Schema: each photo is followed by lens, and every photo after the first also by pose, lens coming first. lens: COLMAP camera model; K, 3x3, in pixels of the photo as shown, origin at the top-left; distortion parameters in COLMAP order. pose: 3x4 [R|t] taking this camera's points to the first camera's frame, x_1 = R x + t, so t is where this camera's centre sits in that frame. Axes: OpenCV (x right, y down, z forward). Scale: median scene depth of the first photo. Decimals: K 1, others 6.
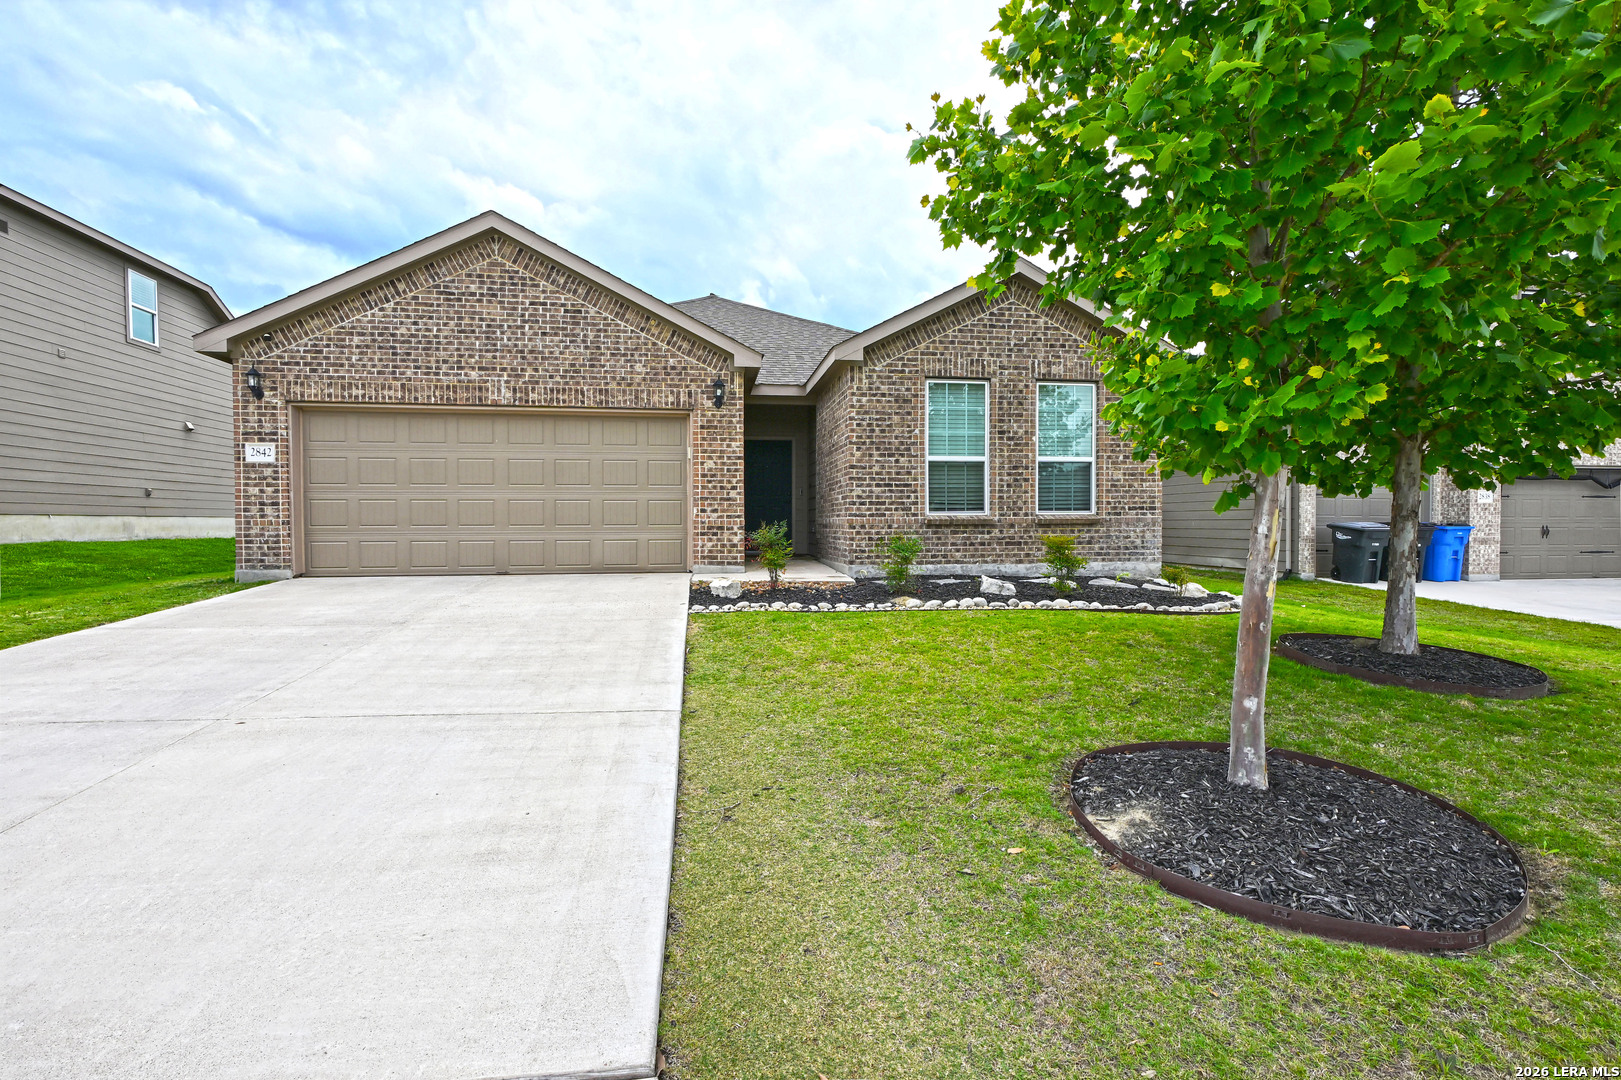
lens RADIAL K [[794.4, 0, 813.7], [0, 794.4, 535.2], [0, 0, 1]] dist [0.000443, 0.000463]
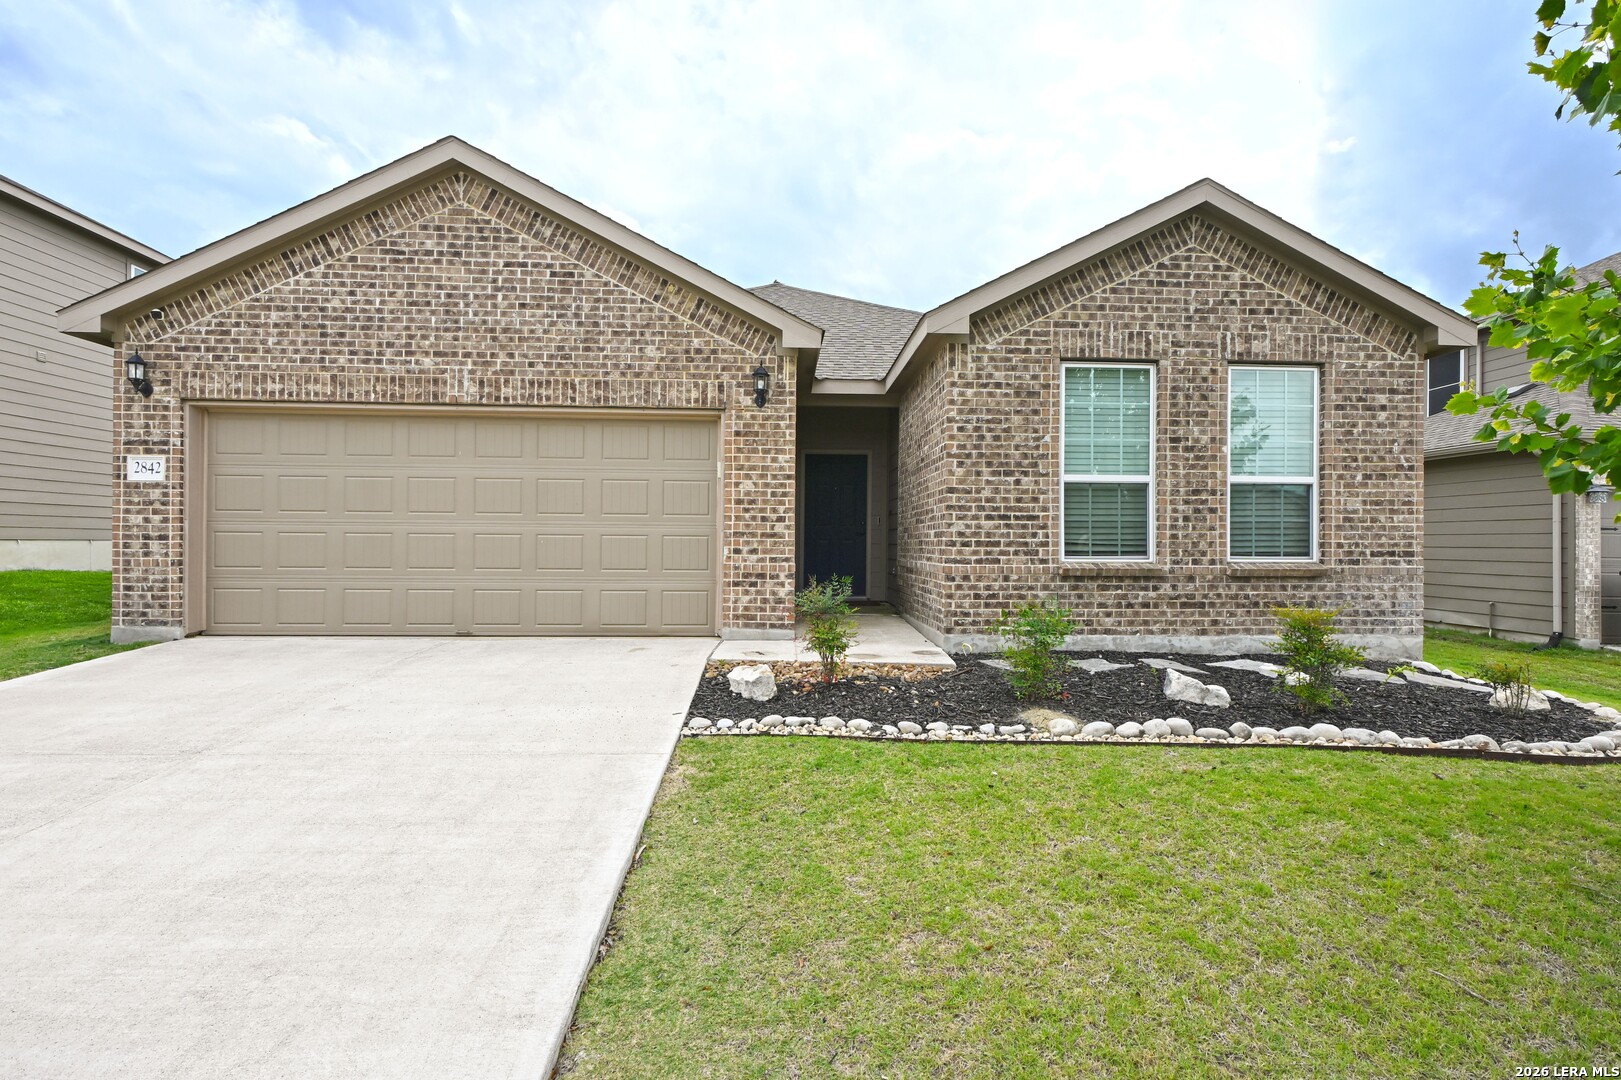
lens RADIAL K [[794.4, 0, 813.7], [0, 794.4, 535.2], [0, 0, 1]] dist [0.000443, 0.000463]
pose [[0.994572, 0.009876, -0.103584, 0.002114], [-0.012218, 0.999683, -0.022002, -0.030687], [0.103333, 0.023149, 0.994377, 0.306601]]
